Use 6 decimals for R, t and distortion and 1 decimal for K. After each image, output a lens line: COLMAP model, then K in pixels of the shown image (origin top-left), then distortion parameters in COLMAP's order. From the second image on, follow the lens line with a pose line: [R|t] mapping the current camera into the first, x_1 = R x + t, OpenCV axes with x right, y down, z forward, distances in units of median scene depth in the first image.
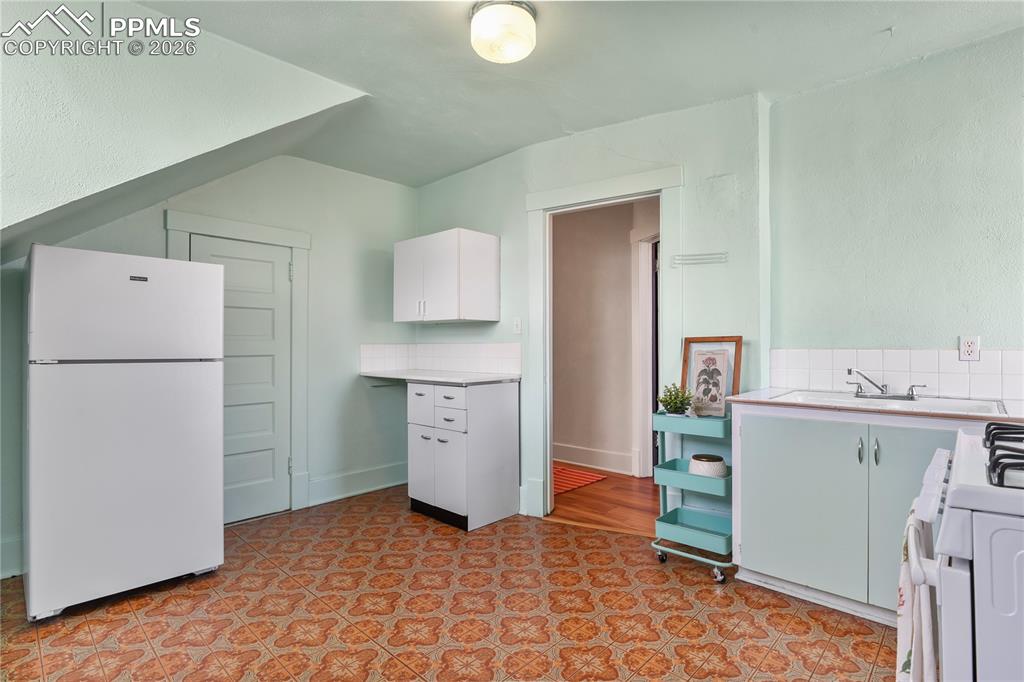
lens RADIAL K [[501.3, 0, 514.0], [0, 501.3, 342.5], [0, 0, 1]] dist [-0.016724, -0.000741]
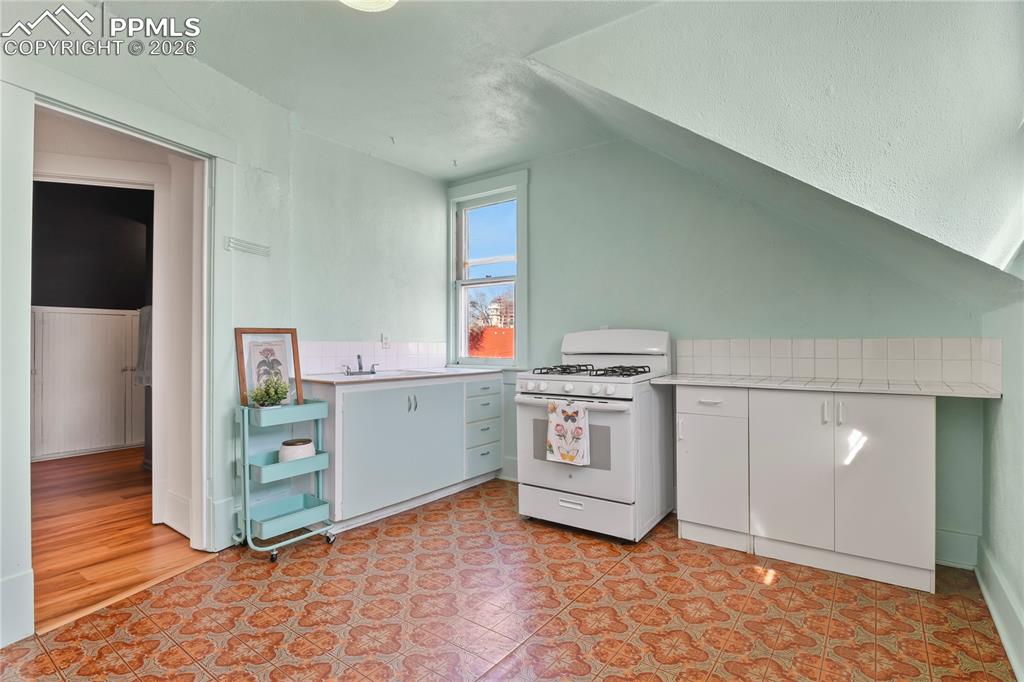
lens RADIAL K [[501.3, 0, 514.0], [0, 501.3, 342.5], [0, 0, 1]] dist [-0.016724, -0.000741]
pose [[-0.137980, 0.002757, 0.990431, -0.692751], [-0.014099, 0.999889, -0.004748, 0.015749], [-0.990335, -0.014619, -0.137926, 0.655561]]
